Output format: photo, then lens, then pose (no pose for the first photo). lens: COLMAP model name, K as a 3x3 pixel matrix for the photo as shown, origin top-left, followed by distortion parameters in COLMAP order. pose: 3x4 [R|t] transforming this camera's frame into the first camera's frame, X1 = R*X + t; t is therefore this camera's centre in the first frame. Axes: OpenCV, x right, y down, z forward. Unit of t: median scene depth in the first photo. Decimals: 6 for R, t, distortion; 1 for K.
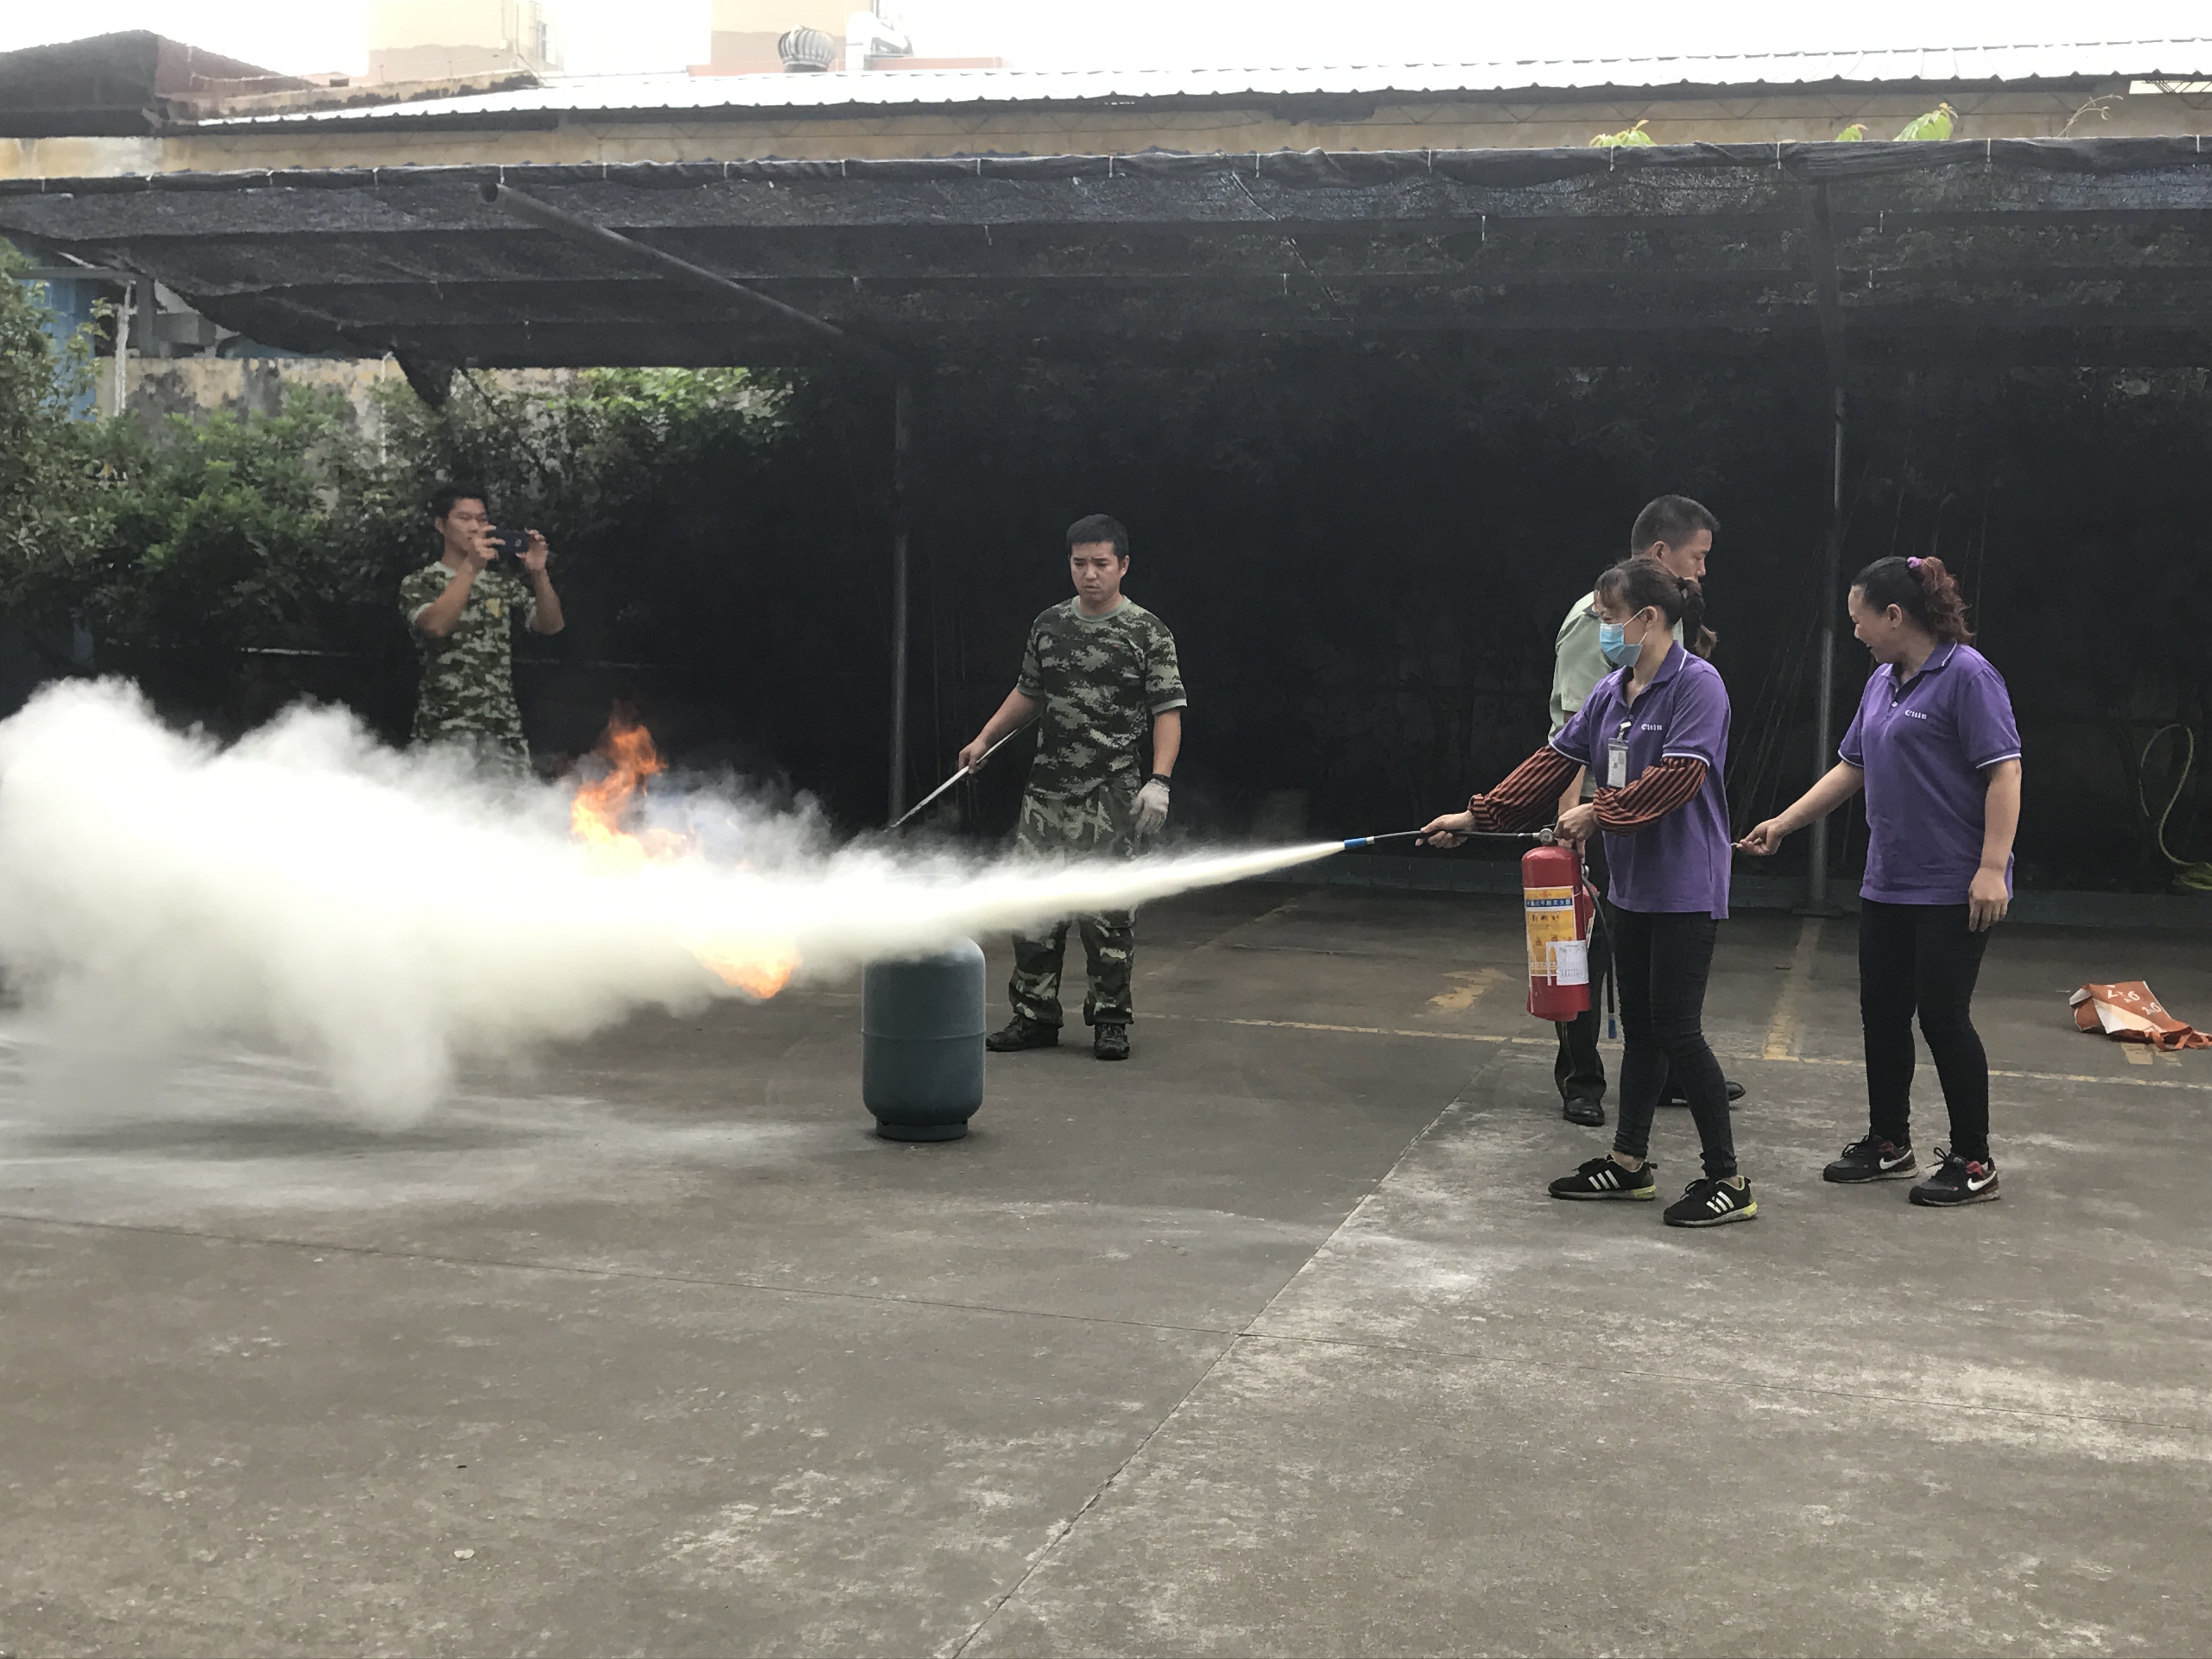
lens RADIAL K [[2865.2, 0, 1114.1], [0, 2865.2, 777.7], [0, 0, 1]] dist [0.109983, -0.375461]
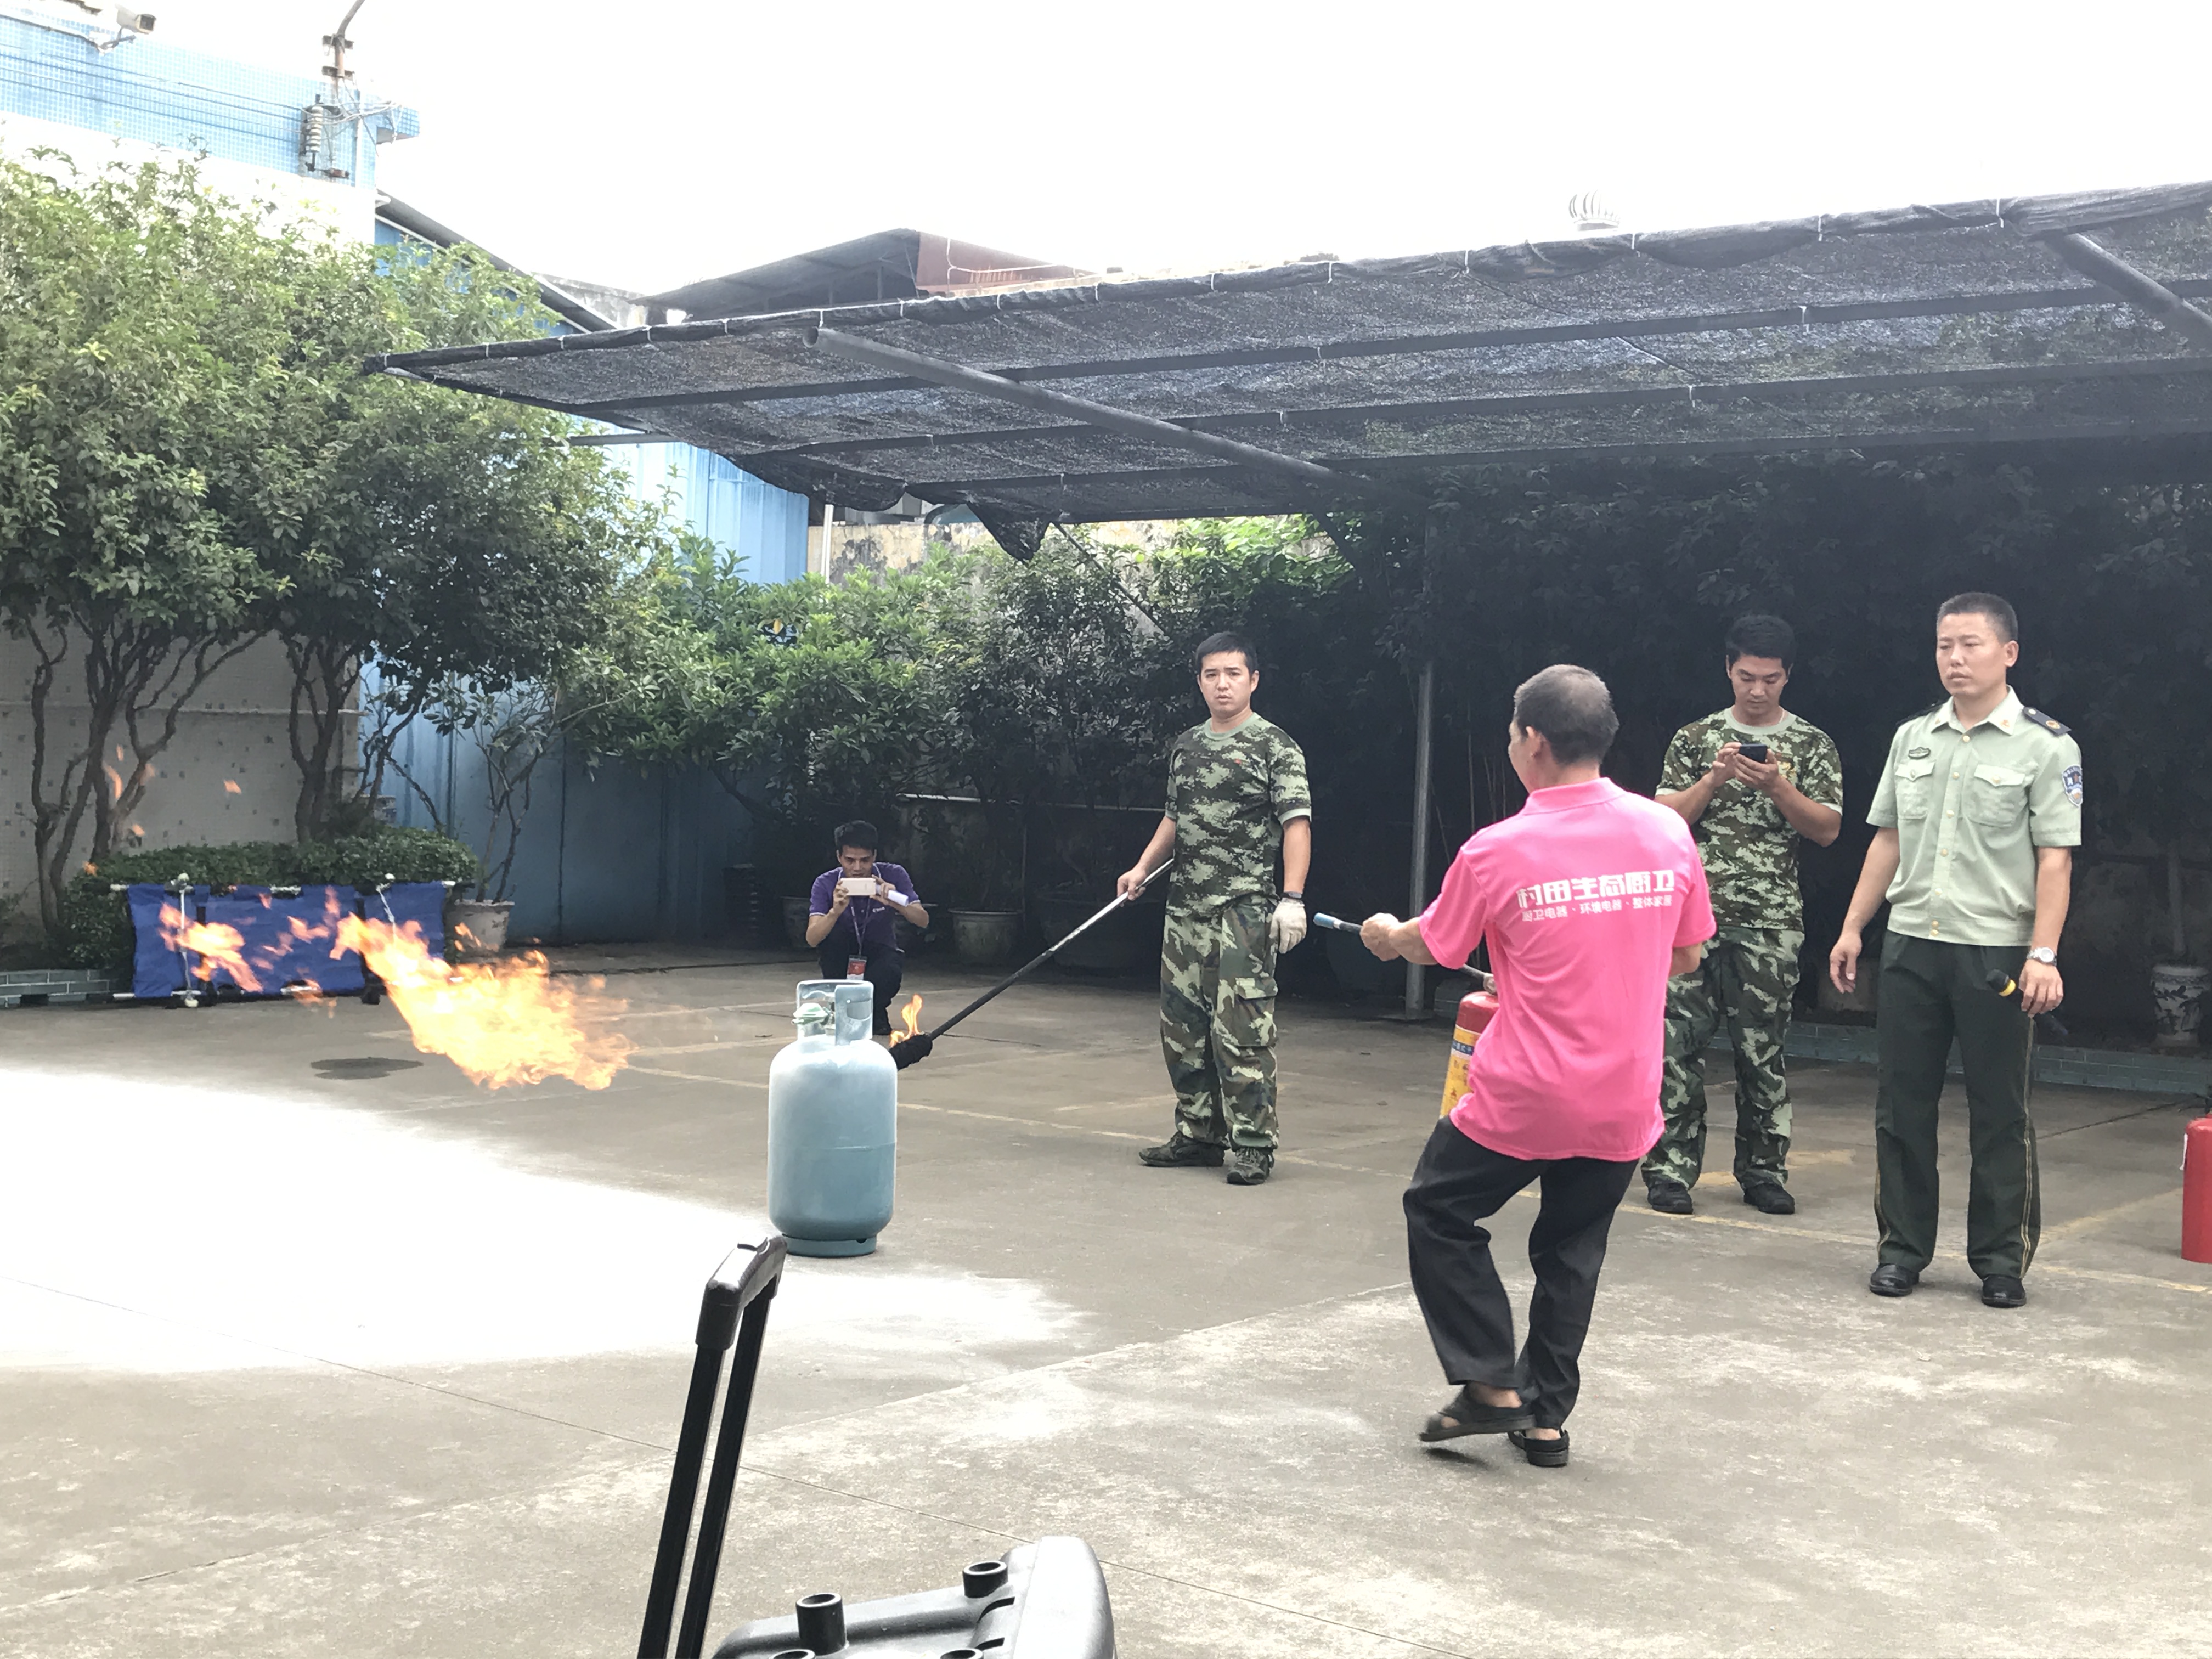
lens RADIAL K [[2865.2, 0, 1114.1], [0, 2865.2, 777.7], [0, 0, 1]] dist [0.109983, -0.375461]
pose [[0.923529, 0.010547, -0.383382, 0.449437], [-0.036051, 0.997583, -0.059399, 0.022299], [0.381829, 0.068678, 0.921678, 0.152707]]
